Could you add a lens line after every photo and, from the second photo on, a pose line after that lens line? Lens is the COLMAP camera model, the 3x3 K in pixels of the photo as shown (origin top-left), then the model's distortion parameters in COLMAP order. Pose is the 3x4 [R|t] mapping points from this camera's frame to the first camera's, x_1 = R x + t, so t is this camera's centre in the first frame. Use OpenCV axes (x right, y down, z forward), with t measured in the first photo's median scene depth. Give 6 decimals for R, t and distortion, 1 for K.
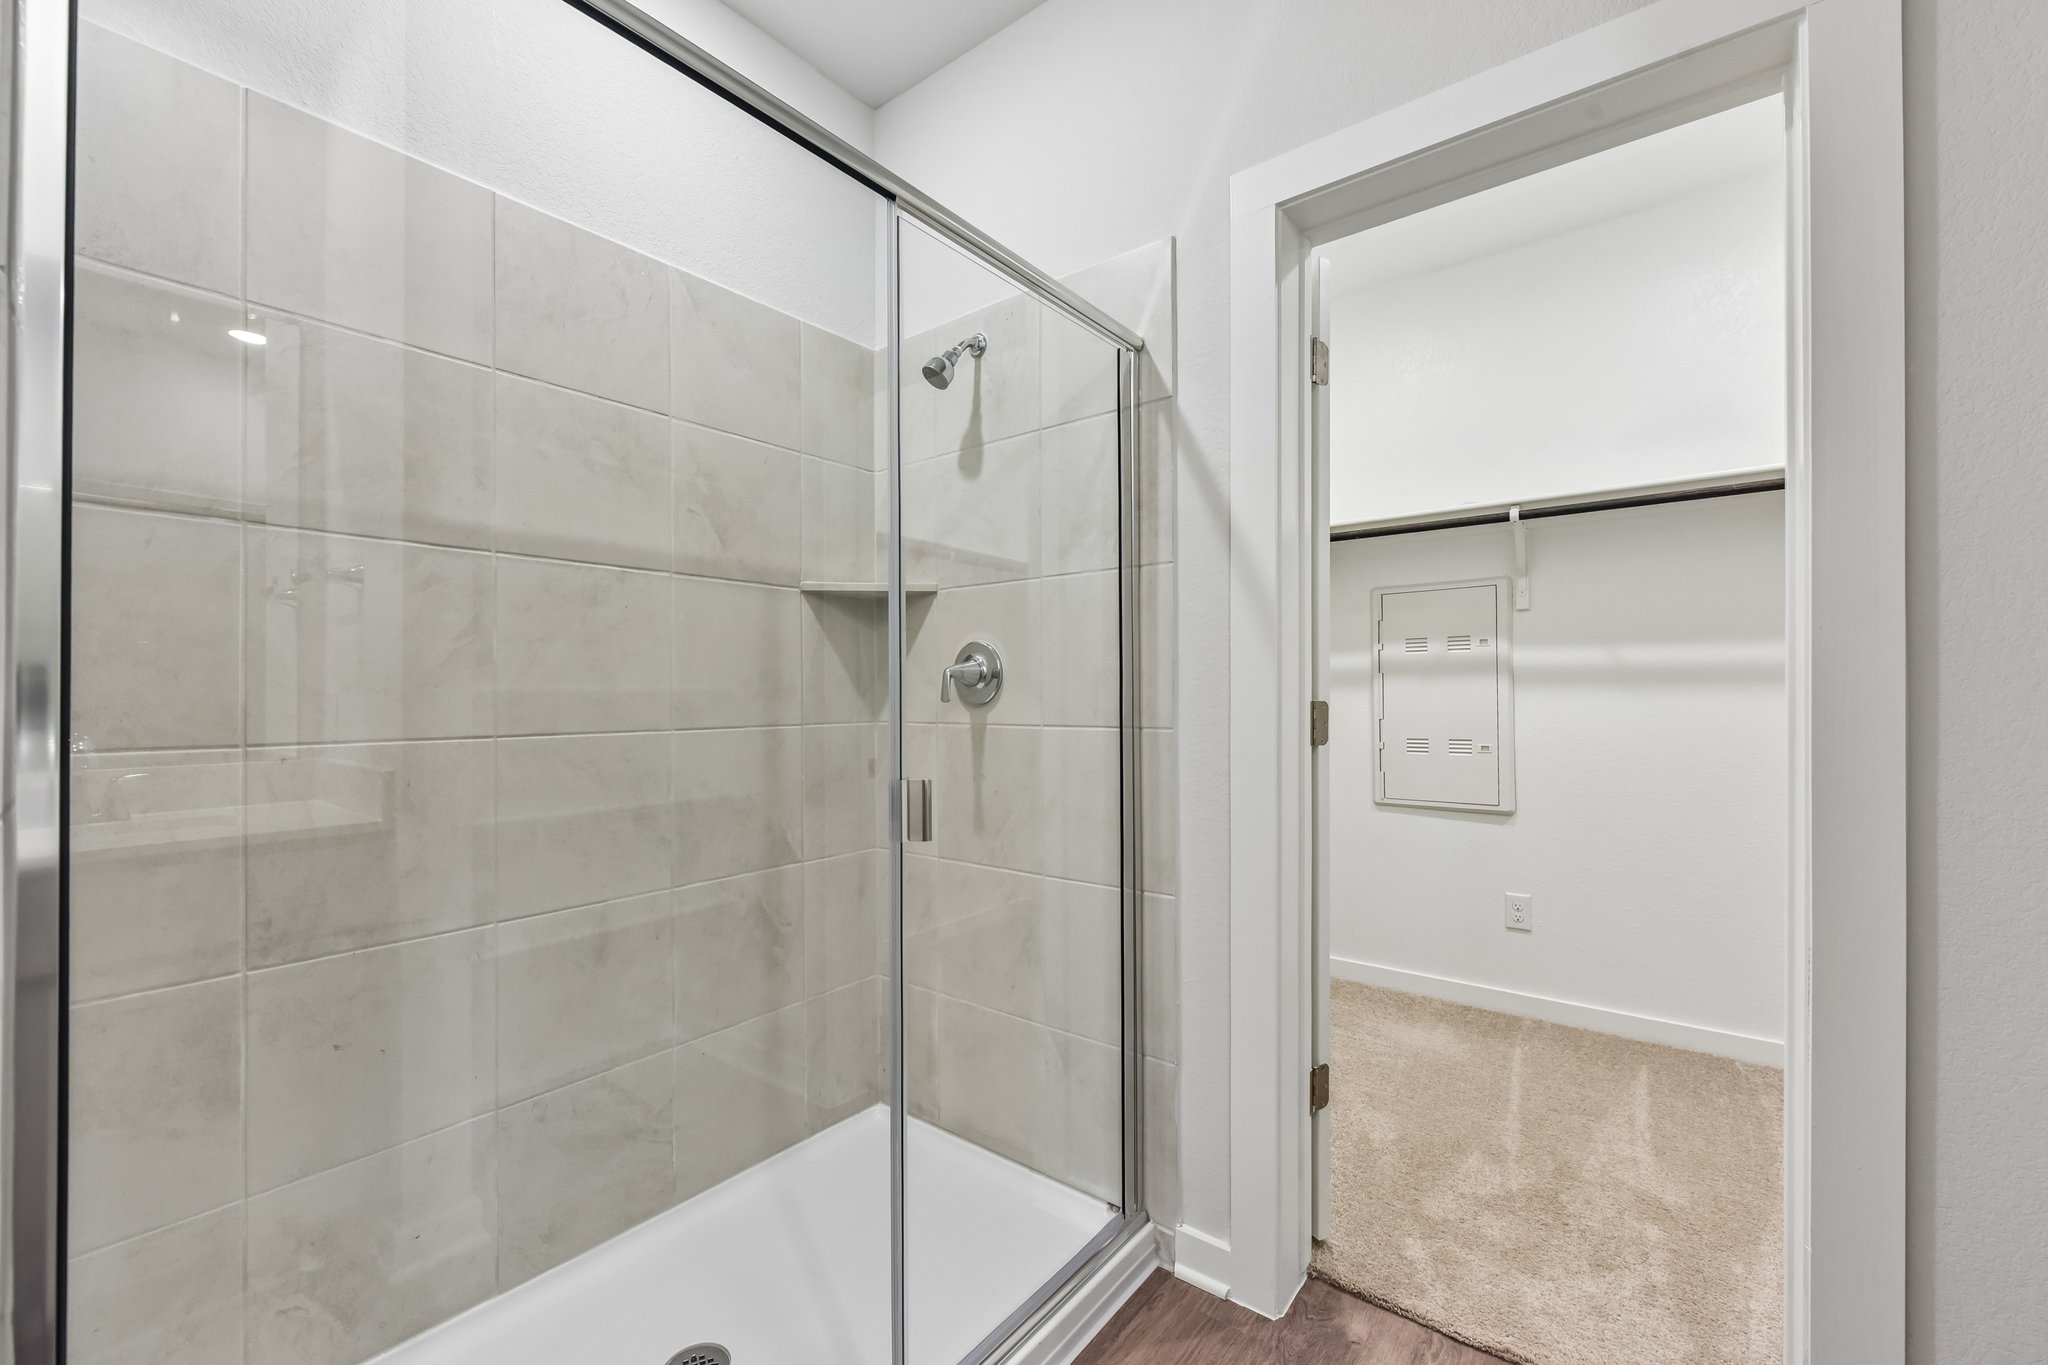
lens RADIAL K [[837.2, 0, 1015.3], [0, 837.2, 684.8], [0, 0, 1]] dist [-0.005836, -0.000720]
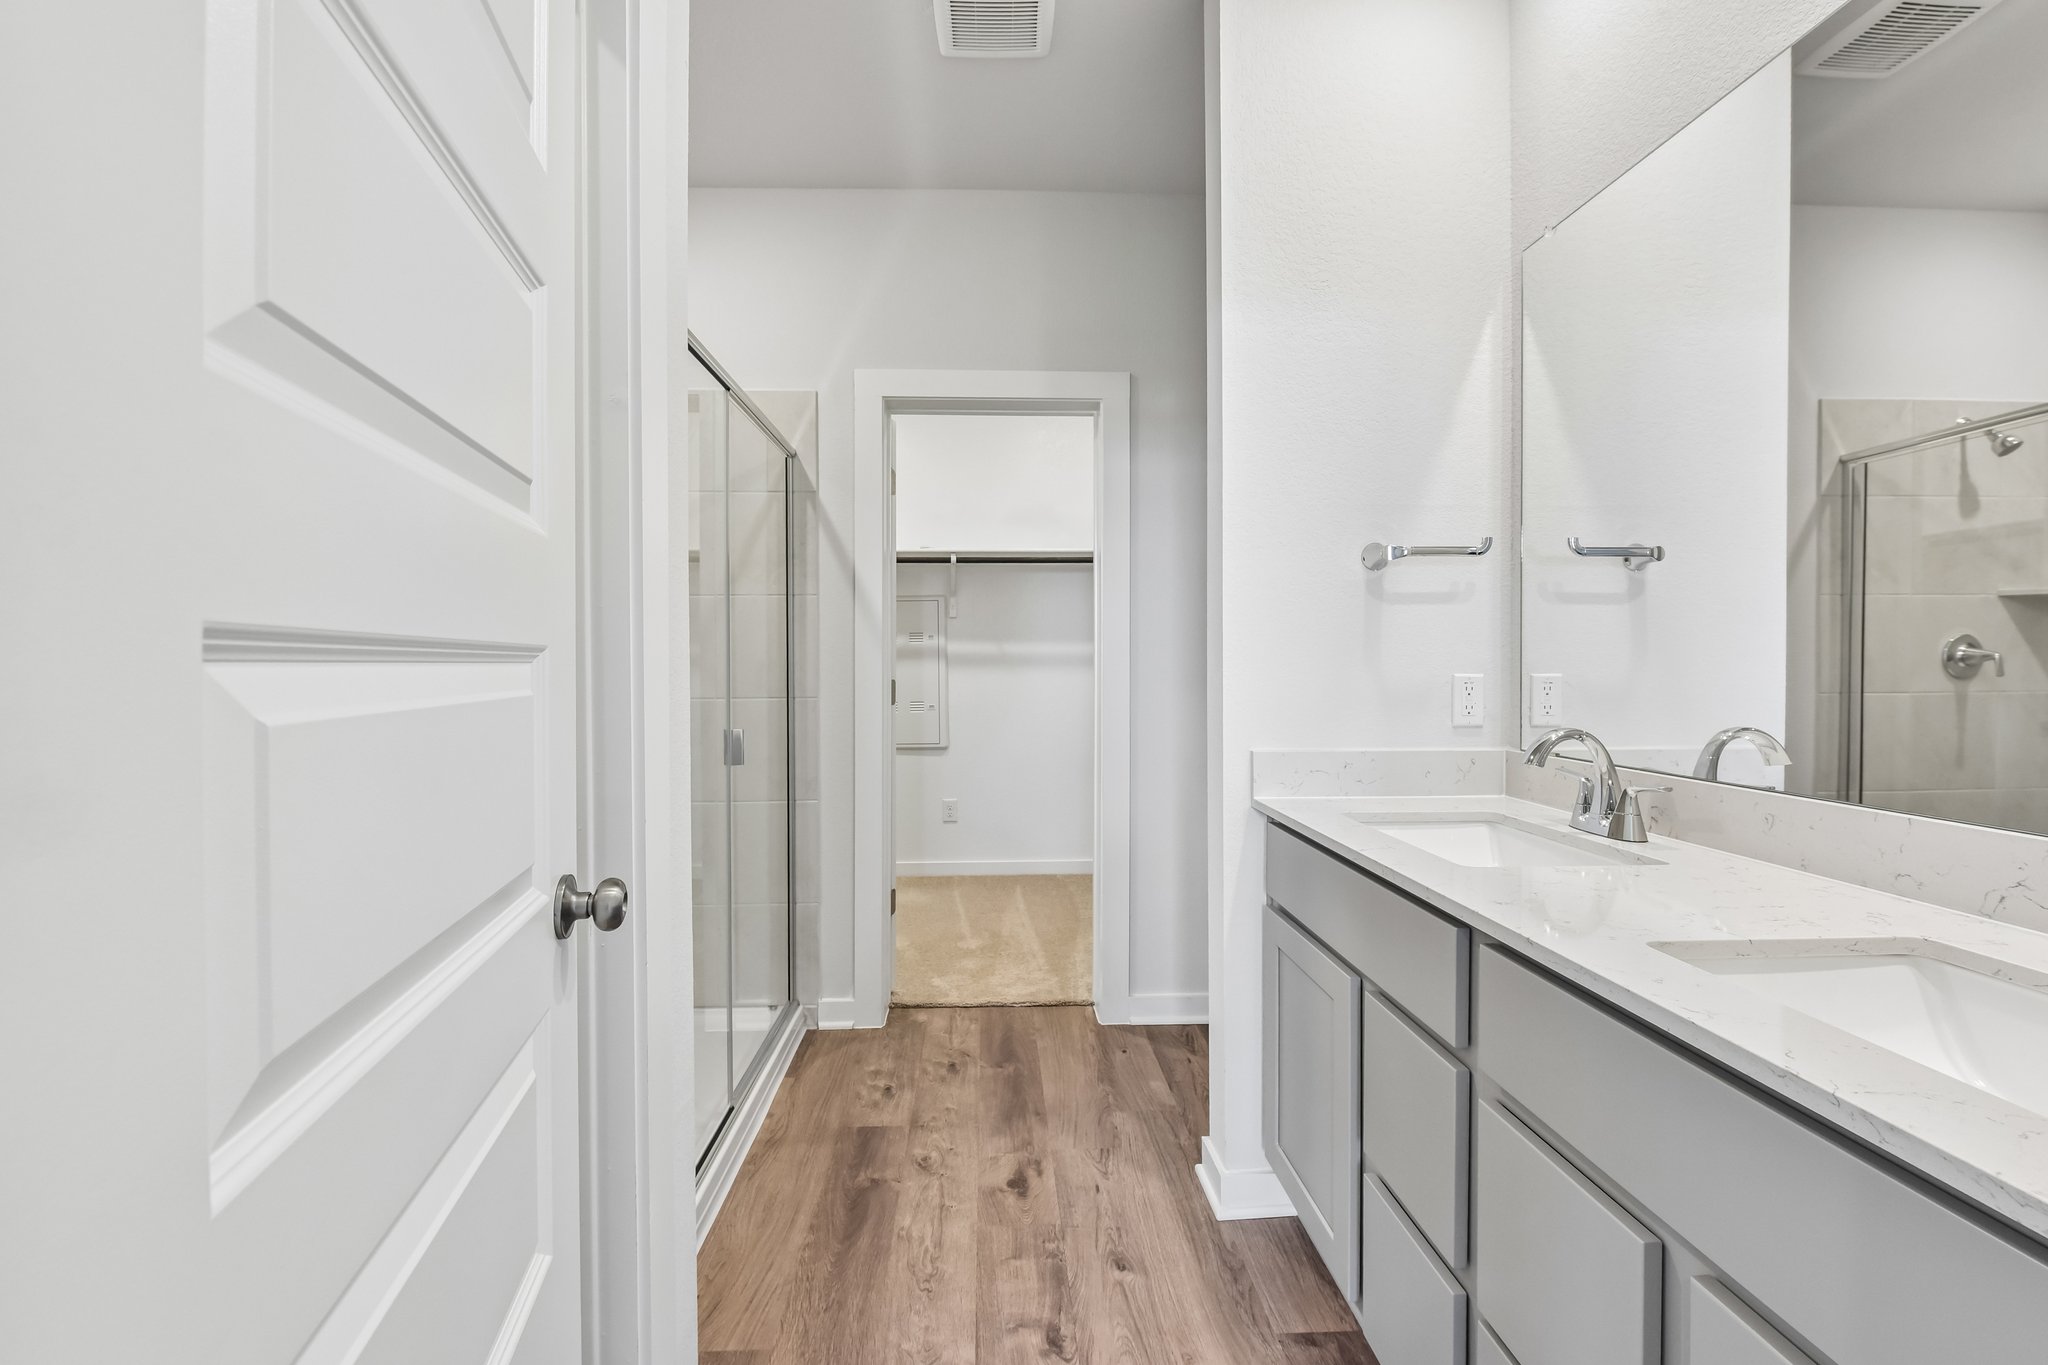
lens RADIAL K [[837.2, 0, 996.0], [0, 837.2, 673.4], [0, 0, 1]] dist [-0.005836, -0.000720]
pose [[0.778223, -0.005628, 0.627963, -0.552135], [-0.007944, 0.999792, 0.018805, -0.027302], [-0.627938, -0.019624, 0.778016, -0.474276]]
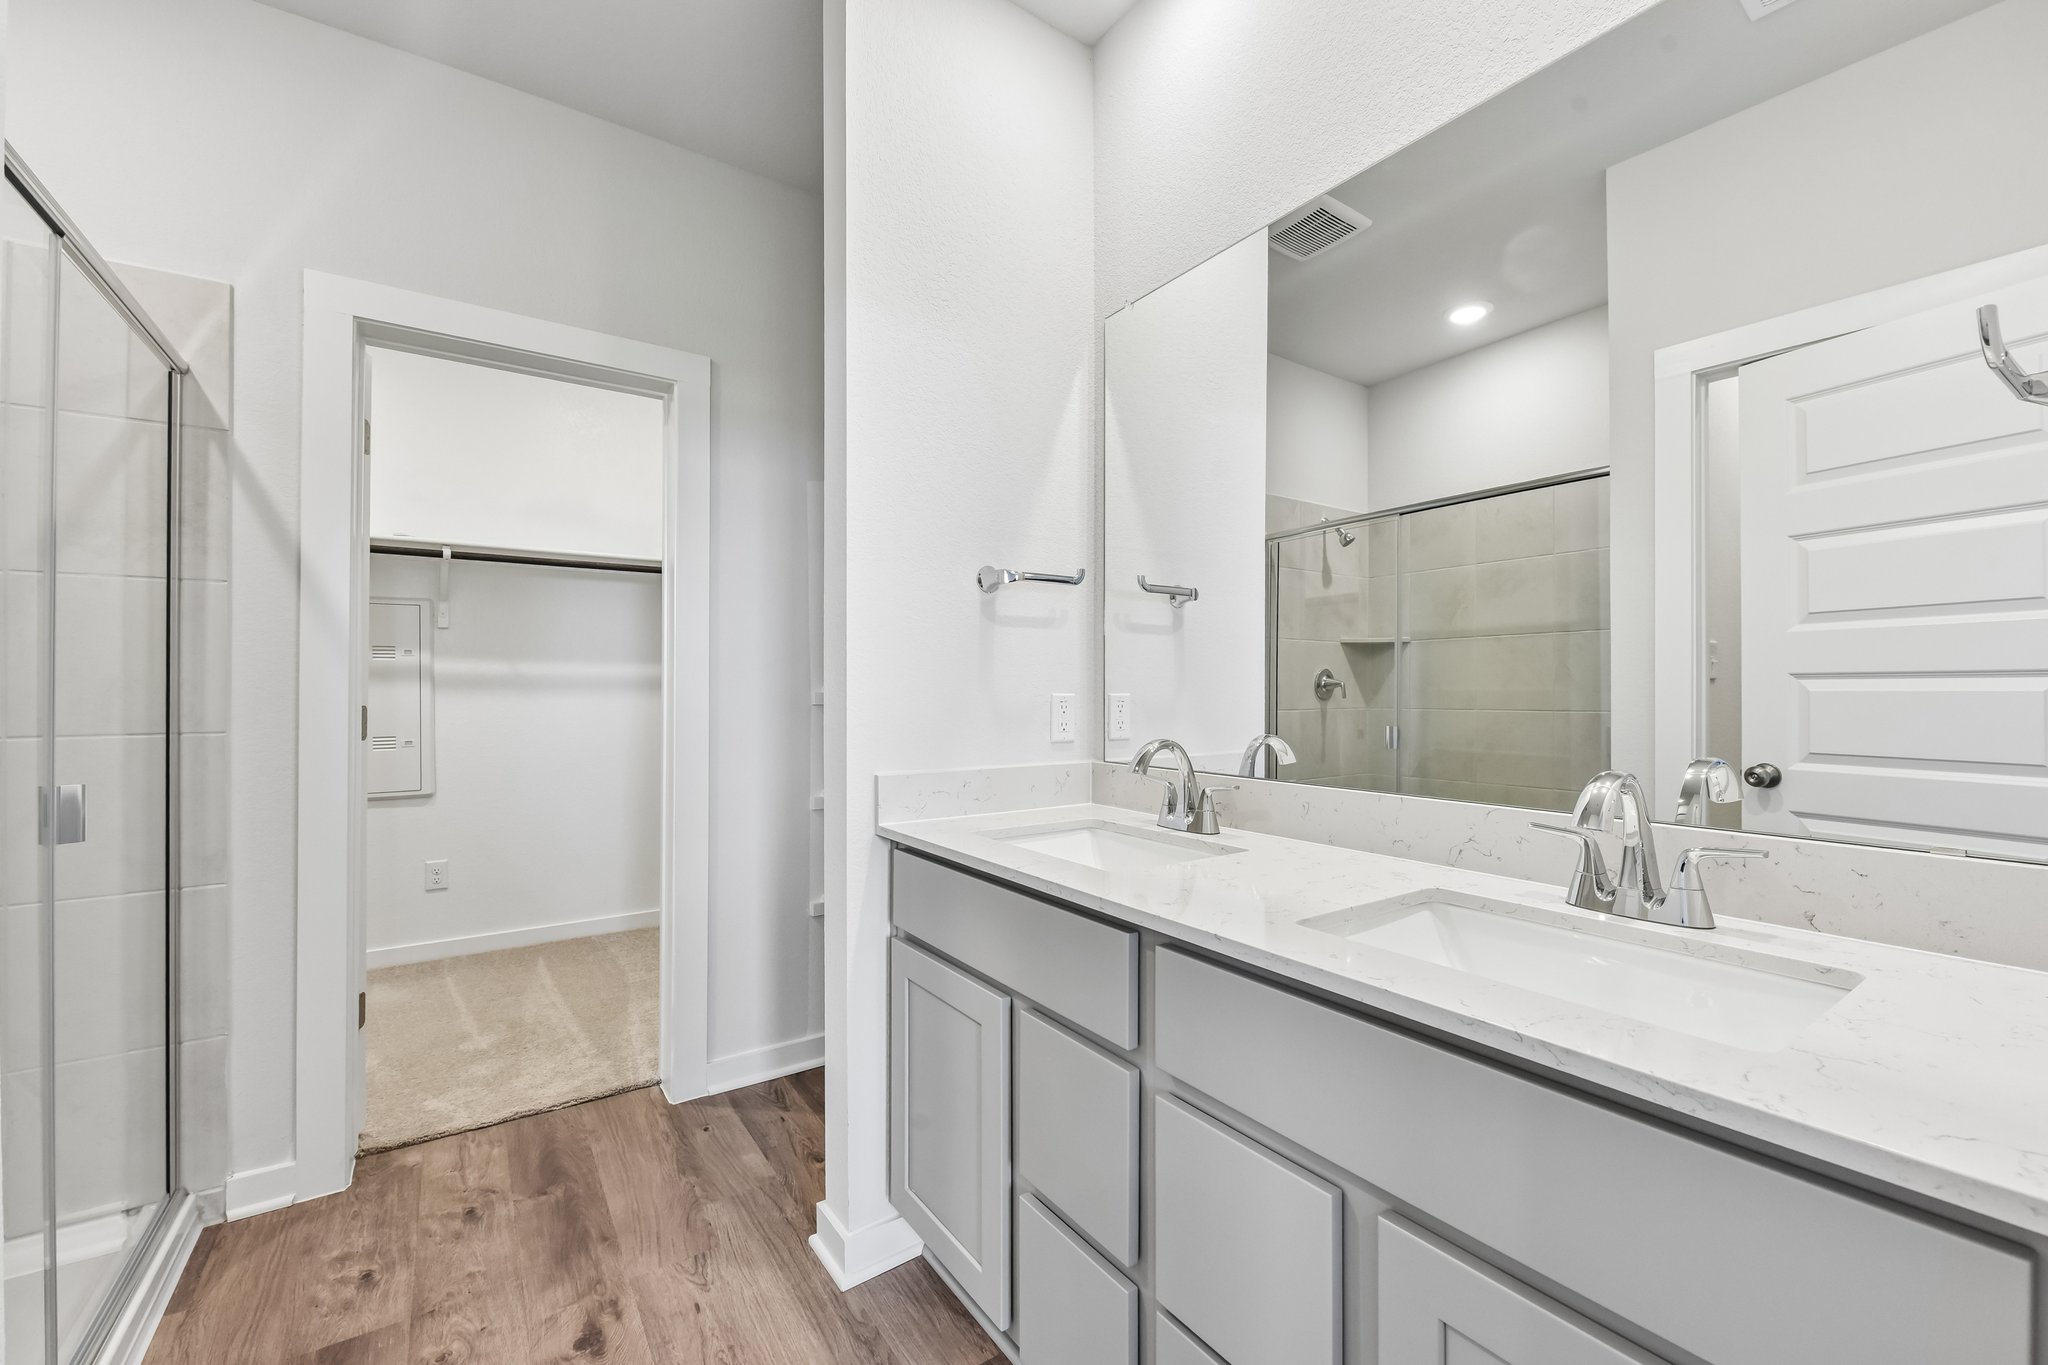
lens RADIAL K [[837.2, 0, 1032.8], [0, 837.2, 689.1], [0, 0, 1]] dist [-0.005836, -0.000720]
pose [[0.298680, 0.006925, 0.954328, -0.534398], [-0.013503, 0.999904, -0.003029, -0.014957], [-0.954258, -0.011982, 0.298745, -0.339954]]
